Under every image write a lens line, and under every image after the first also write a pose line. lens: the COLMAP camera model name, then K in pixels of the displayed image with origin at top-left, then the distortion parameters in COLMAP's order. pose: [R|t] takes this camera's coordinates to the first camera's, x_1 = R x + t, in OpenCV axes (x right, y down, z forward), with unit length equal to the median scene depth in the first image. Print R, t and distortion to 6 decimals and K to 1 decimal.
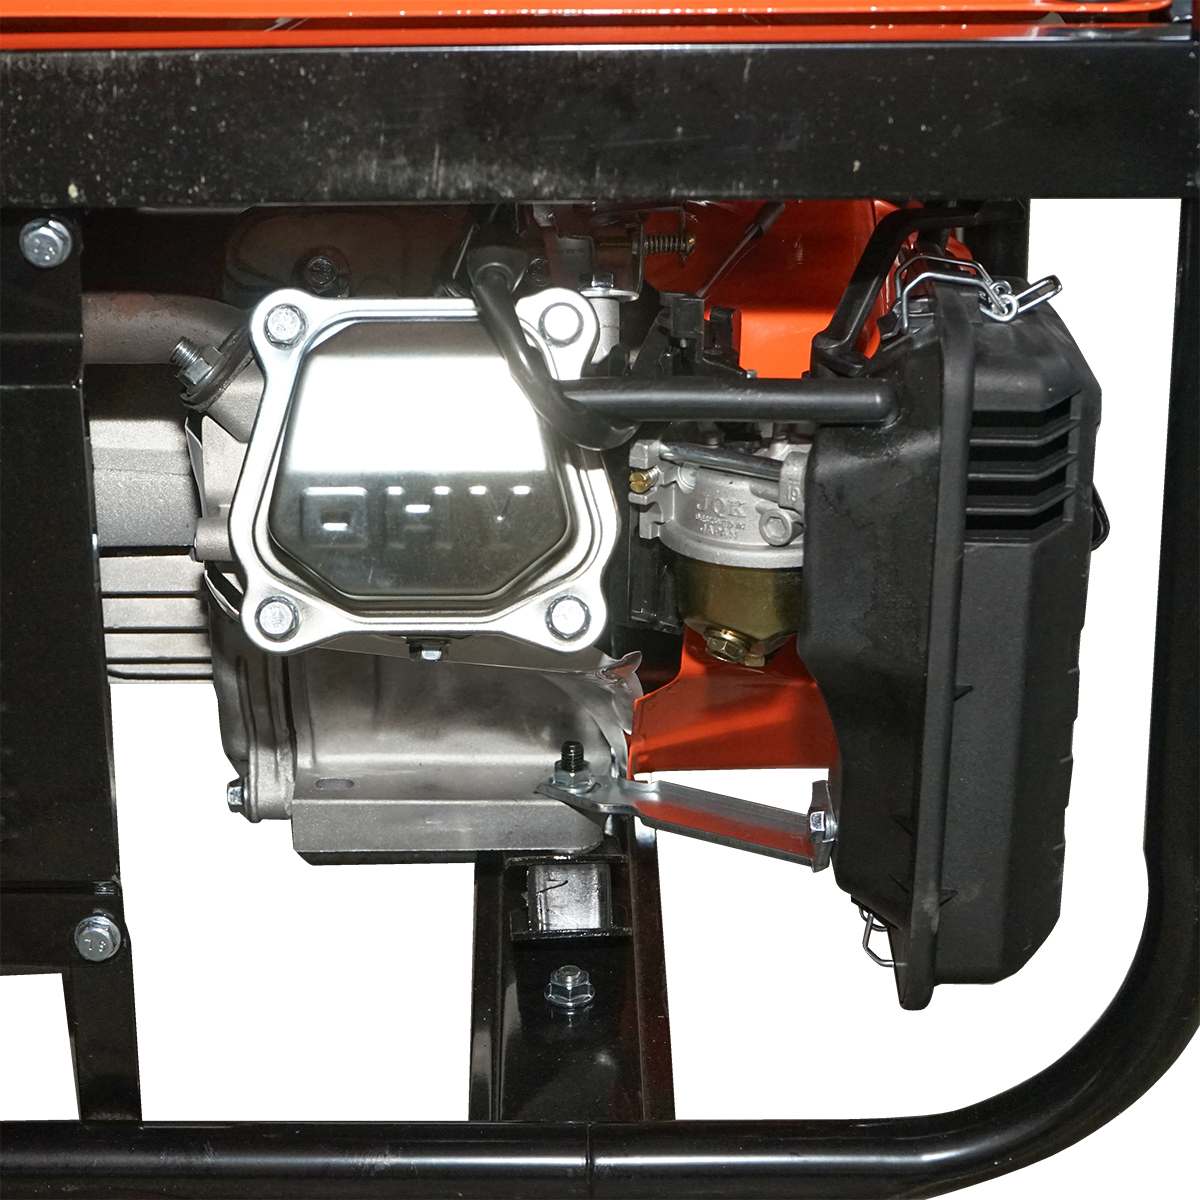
lens RADIAL K [[3106.2, 0, 600.0], [0, 3106.2, 600.0], [0, 0, 1]] dist [-0.113390, -0.690789]
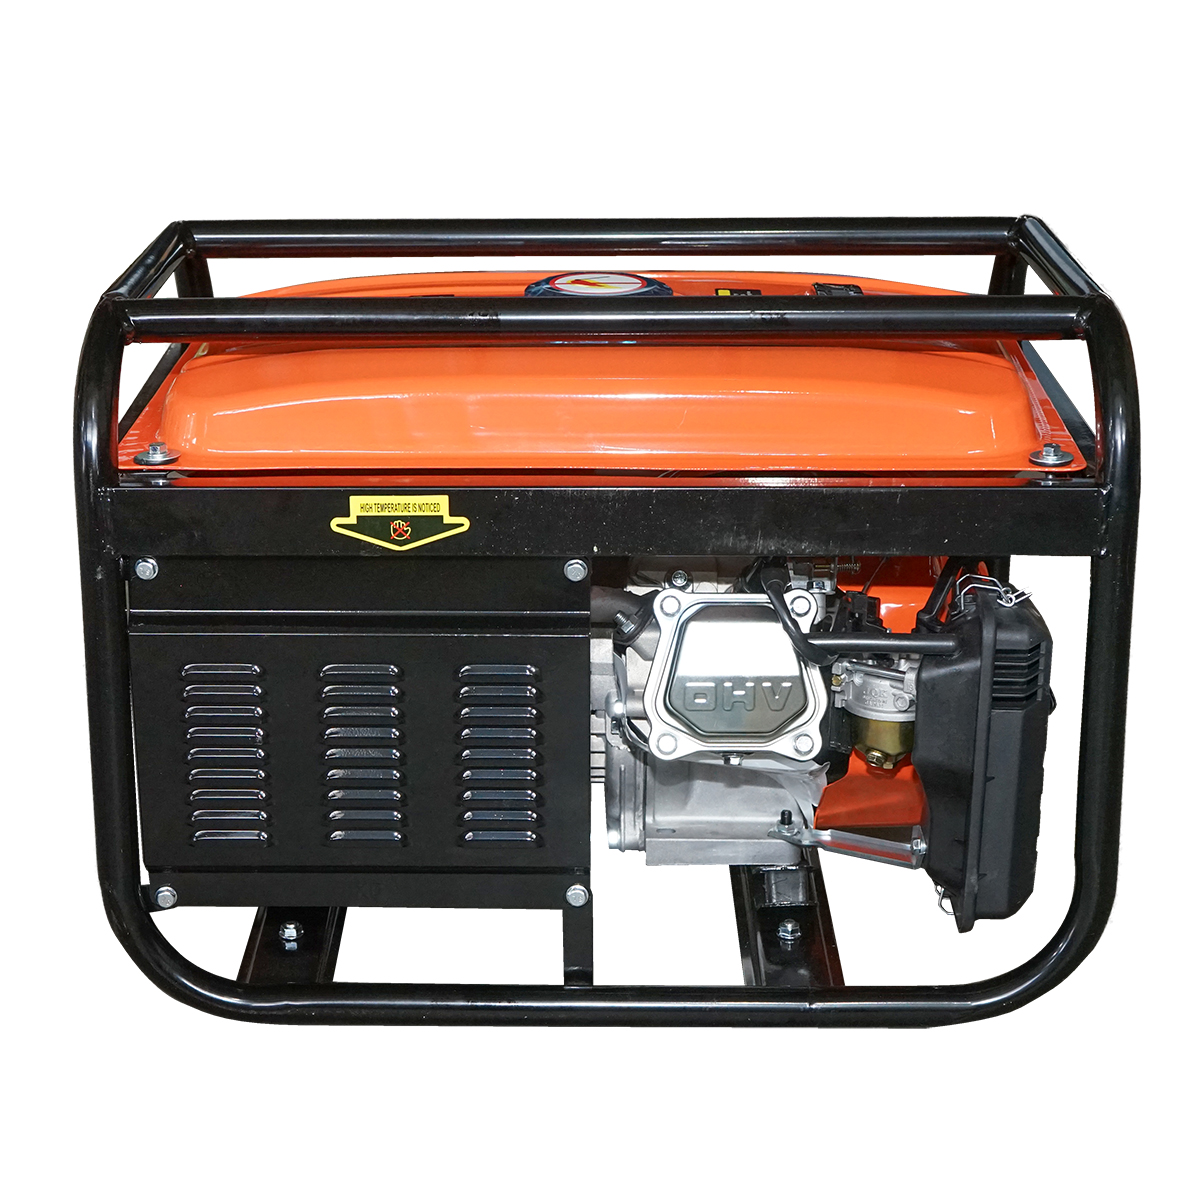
lens RADIAL K [[2506.0, 0, 600.0], [0, 2506.0, 600.0], [0, 0, 1]] dist [-0.106786, -0.015865]
pose [[0.999926, 0.006204, -0.010440, -0.133105], [-0.006882, 0.997784, -0.066178, 0.021635], [0.010006, 0.066245, 0.997753, -0.722996]]
